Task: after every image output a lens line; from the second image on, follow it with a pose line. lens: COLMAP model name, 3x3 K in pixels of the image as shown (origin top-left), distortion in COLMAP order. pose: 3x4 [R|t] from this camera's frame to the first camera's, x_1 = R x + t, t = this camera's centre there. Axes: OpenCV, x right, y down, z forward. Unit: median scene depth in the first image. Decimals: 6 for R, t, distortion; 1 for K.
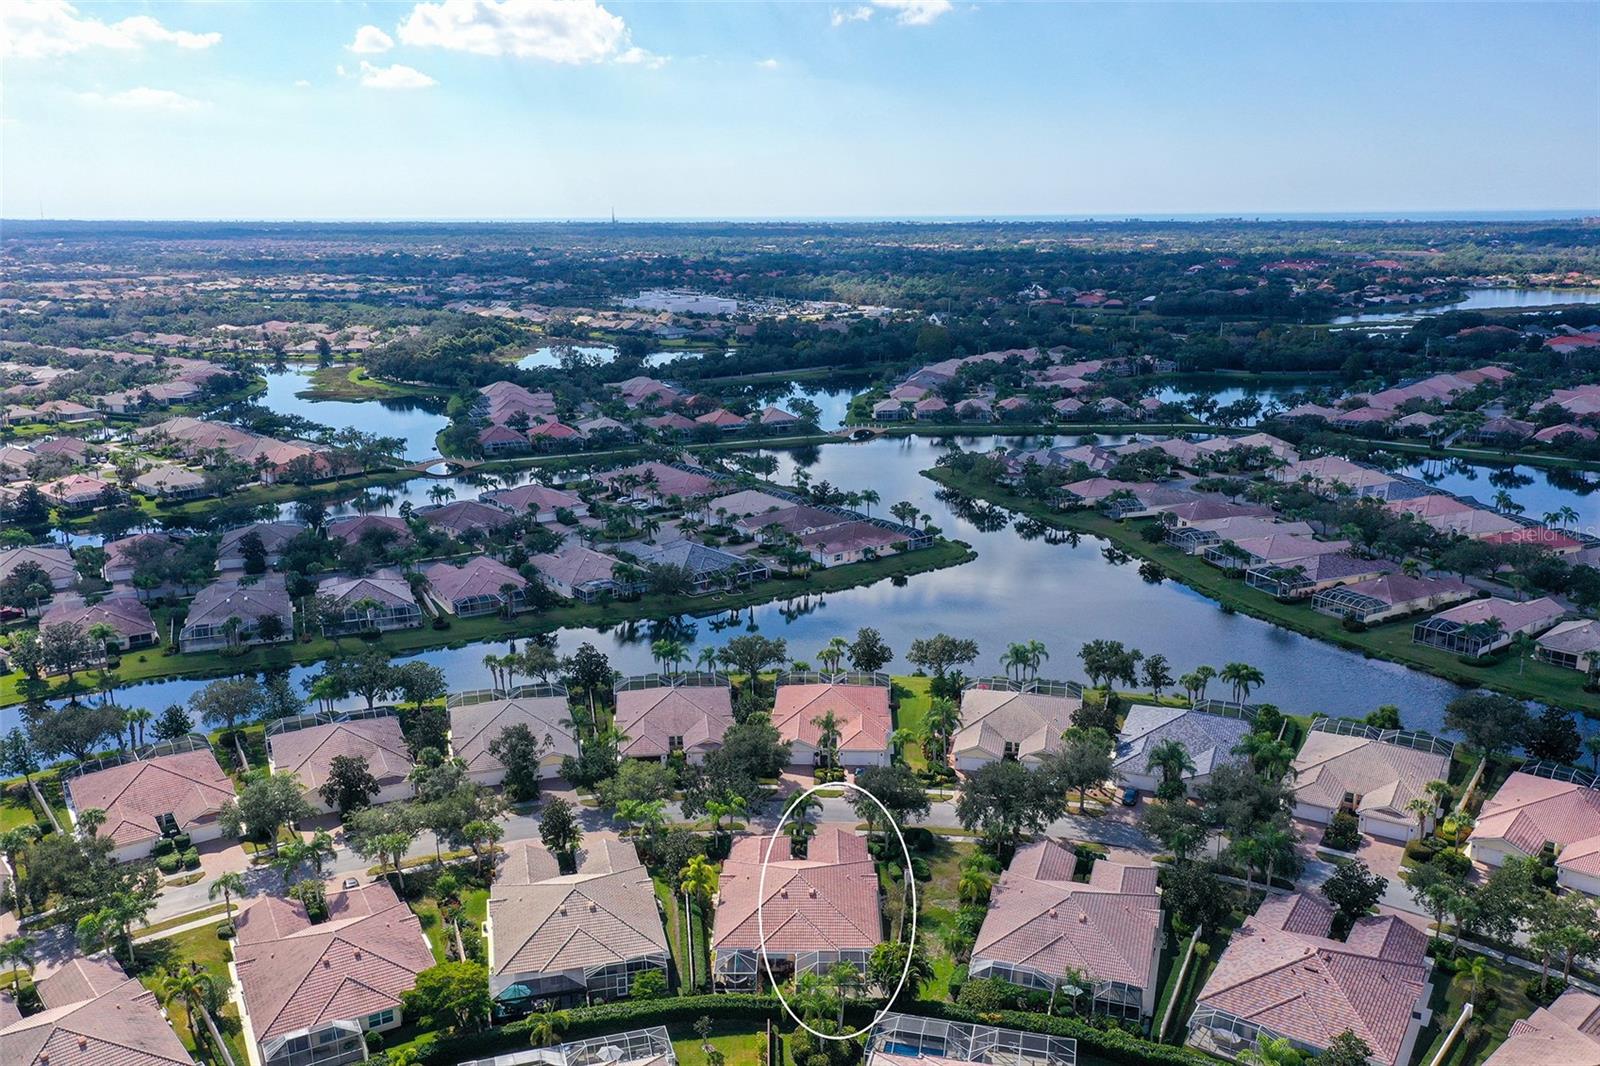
lens RADIAL K [[1283.1, 0, 807.7], [0, 1283.1, 531.6], [0, 0, 1]] dist [0.016102, 0.005204]
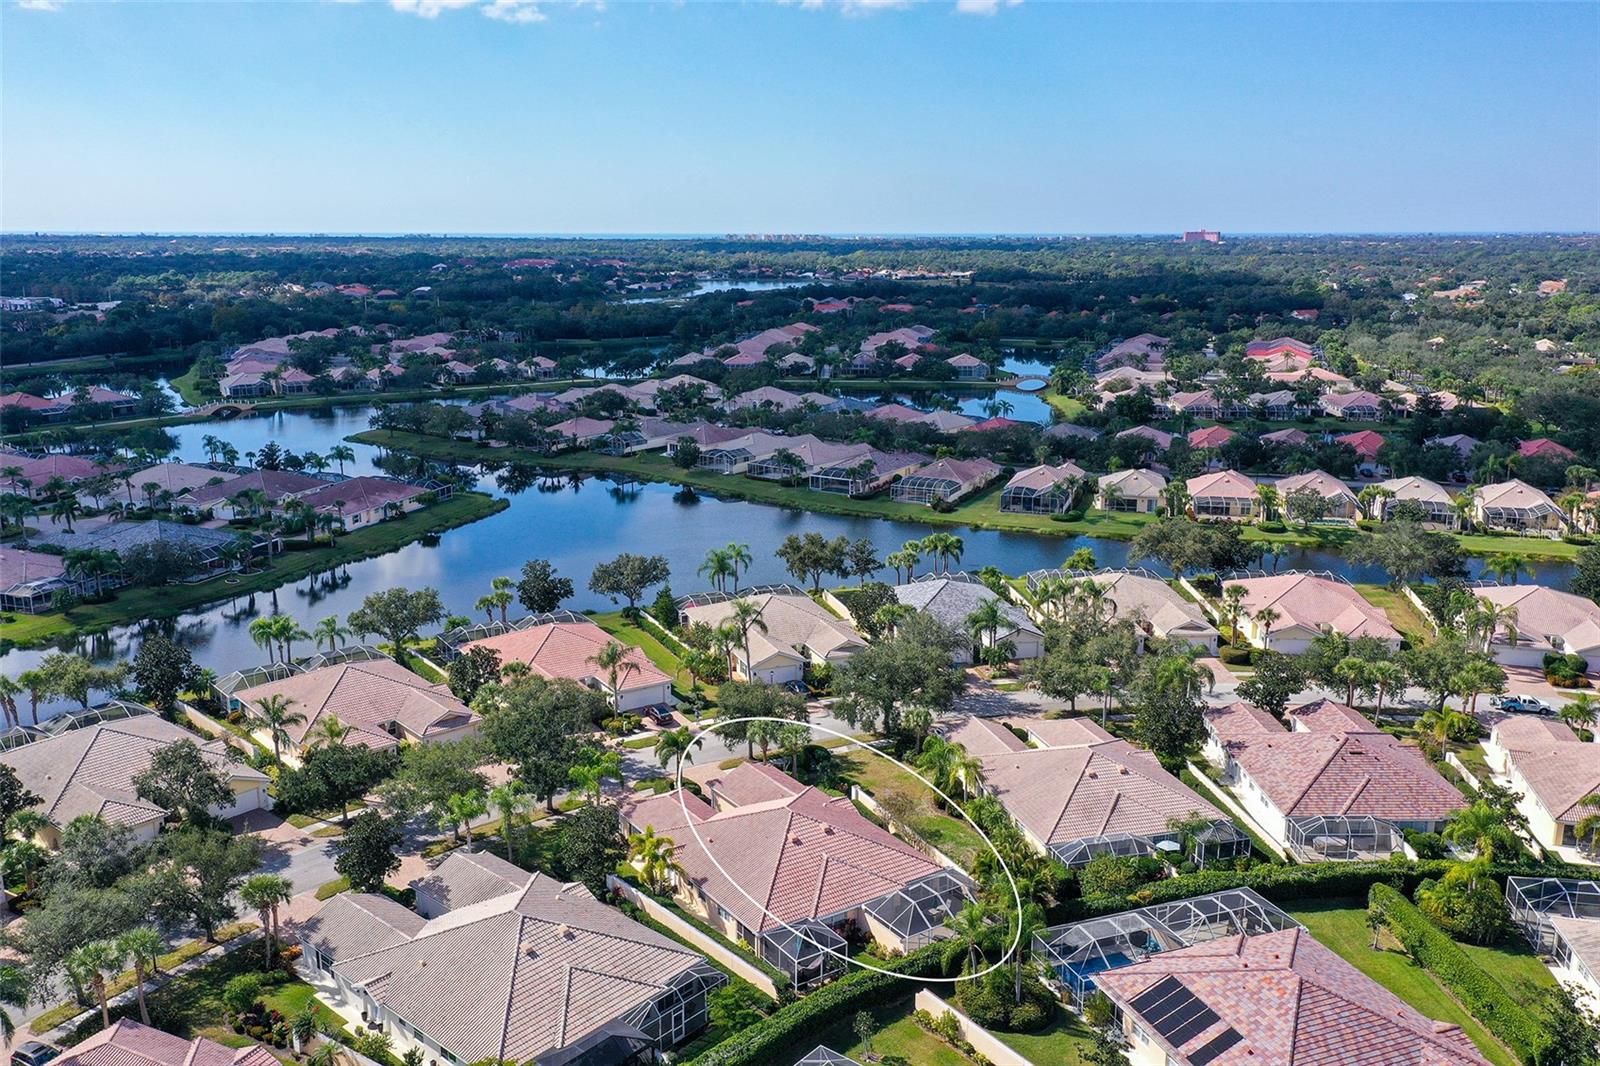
lens RADIAL K [[1283.1, 0, 807.7], [0, 1283.1, 531.6], [0, 0, 1]] dist [0.016102, 0.005204]
pose [[0.822089, -0.122288, 0.556071, -0.316000], [0.131089, 0.991076, 0.024153, 0.075768], [-0.554062, 0.053039, 0.830784, 0.312740]]
